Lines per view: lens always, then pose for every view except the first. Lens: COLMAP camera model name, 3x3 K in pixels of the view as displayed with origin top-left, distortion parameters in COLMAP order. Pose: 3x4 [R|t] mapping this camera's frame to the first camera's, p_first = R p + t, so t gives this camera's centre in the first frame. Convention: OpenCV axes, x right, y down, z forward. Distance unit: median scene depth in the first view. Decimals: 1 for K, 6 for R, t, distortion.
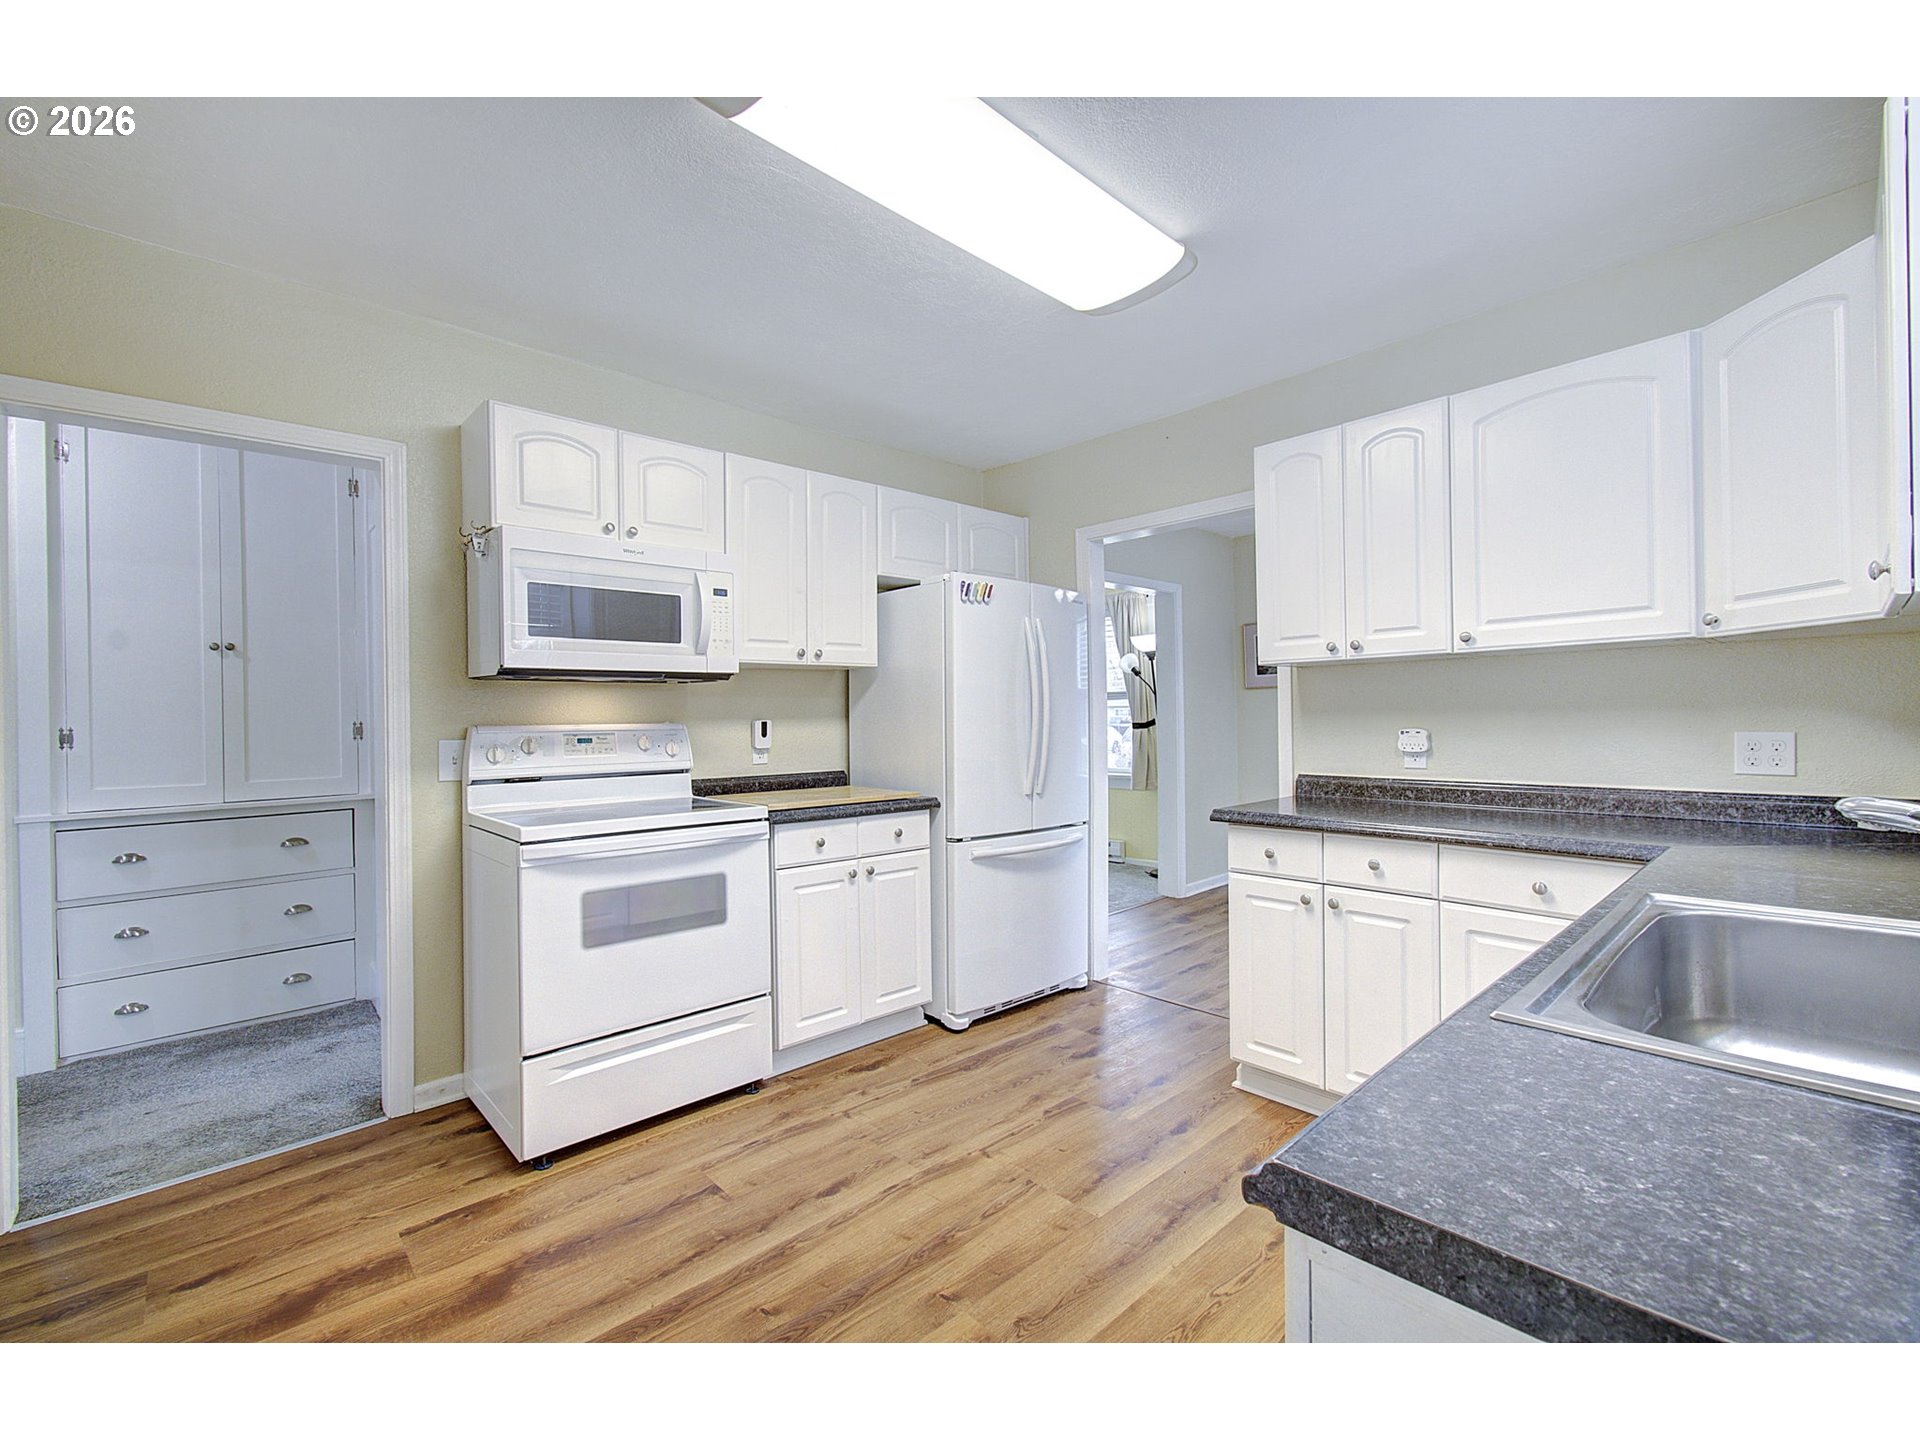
lens RADIAL K [[828.2, 0, 960.0], [0, 828.2, 720.0], [0, 0, 1]] dist [-0.002024, -0.007683]
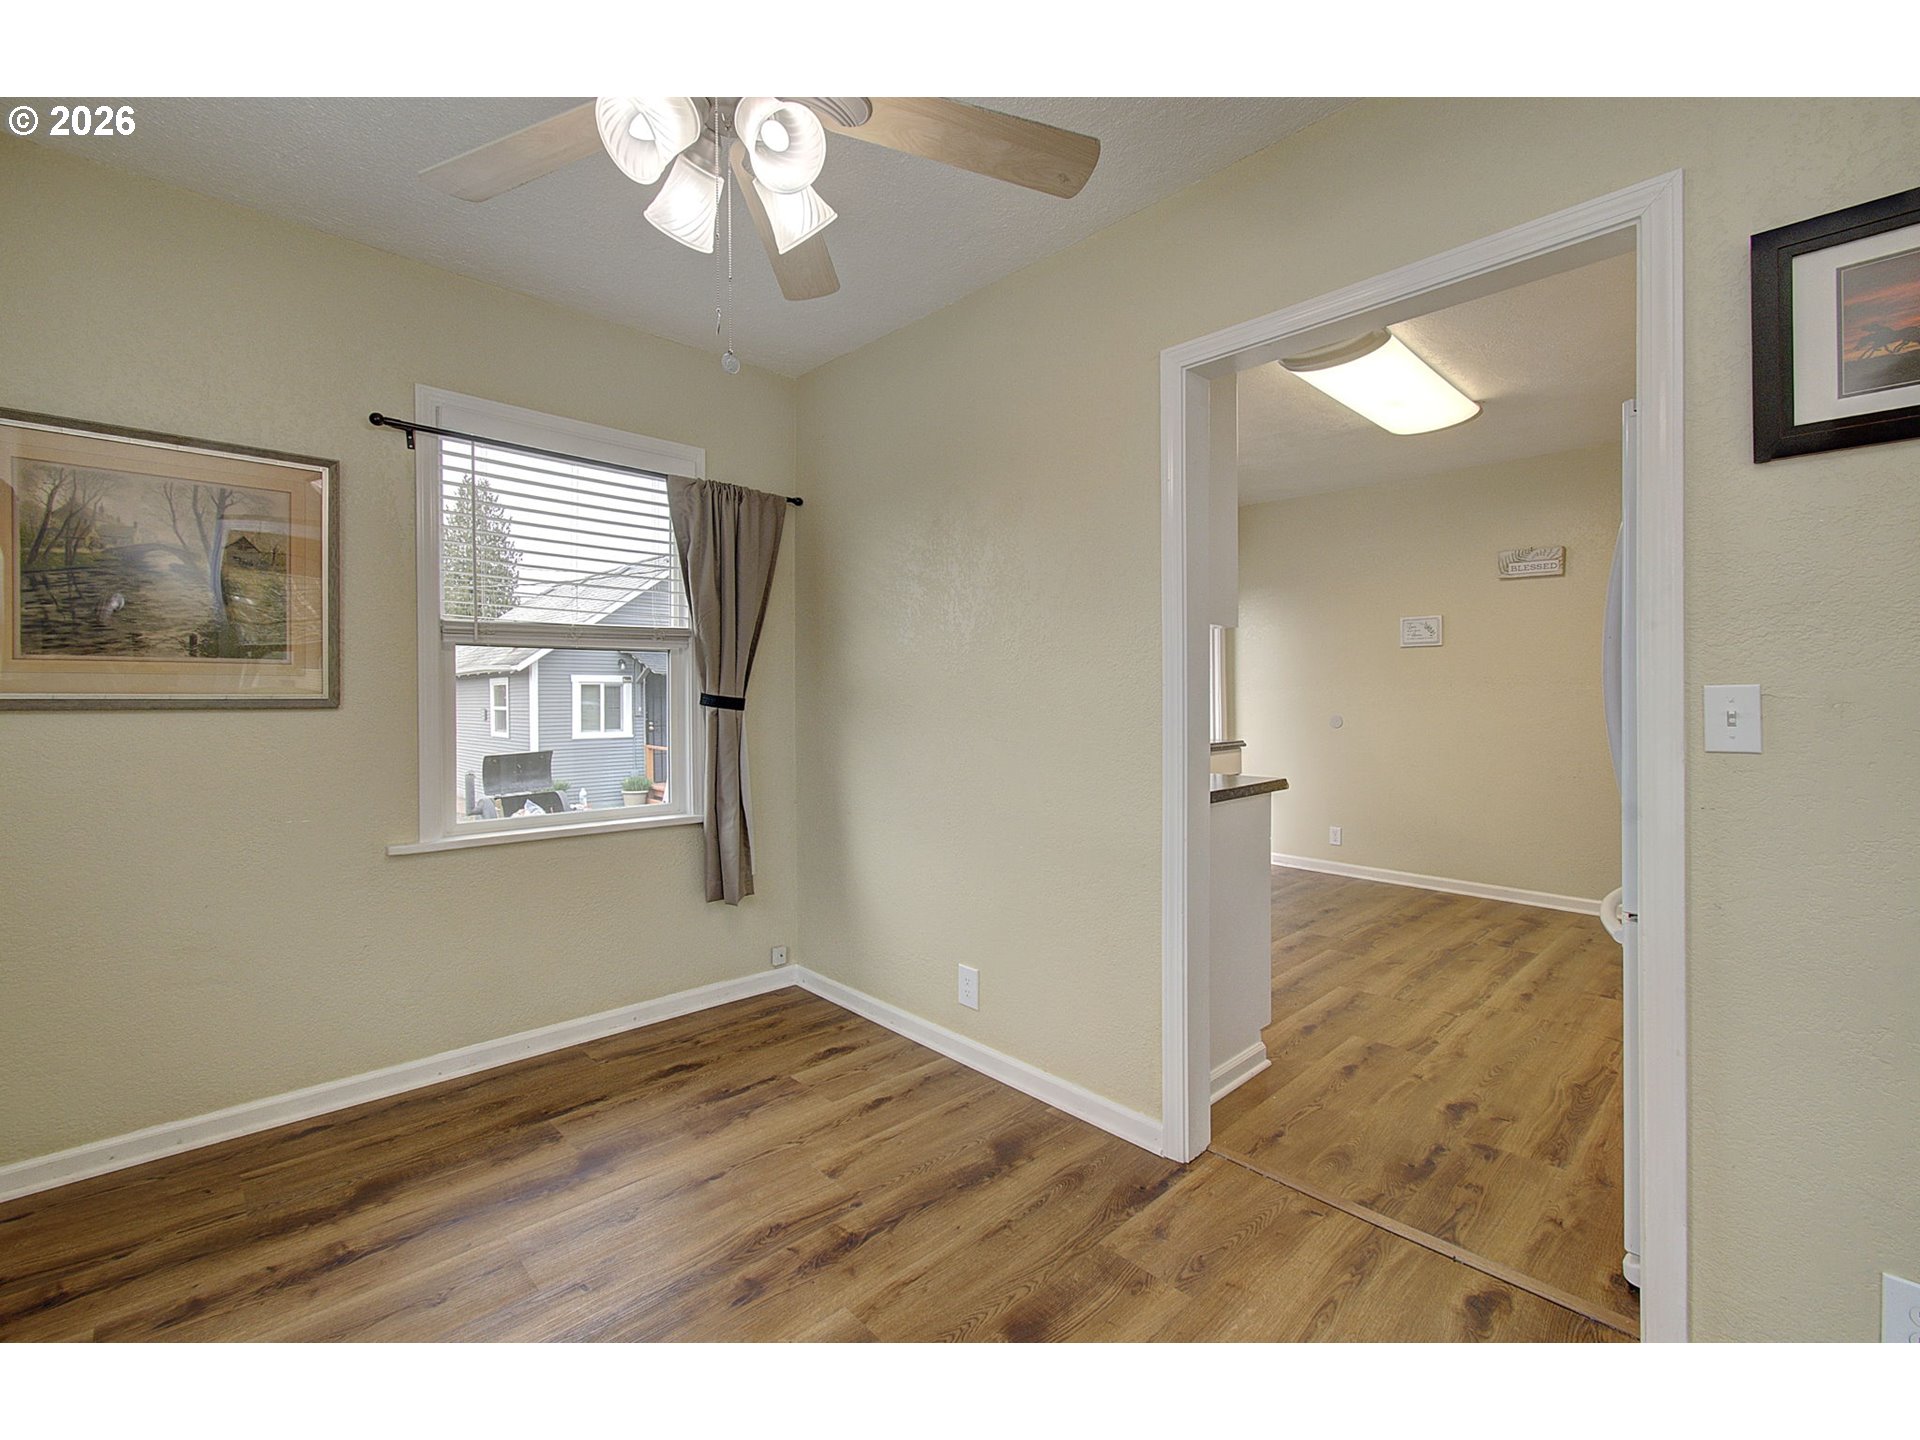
lens RADIAL K [[786.2, 0, 958.0], [0, 786.2, 703.2], [0, 0, 1]] dist [-0.002442, -0.001211]
pose [[-0.999774, 0.018807, 0.009903, 0.819725], [0.018895, 0.999782, 0.008915, -0.002464], [-0.009733, 0.009101, -0.999911, 2.319090]]
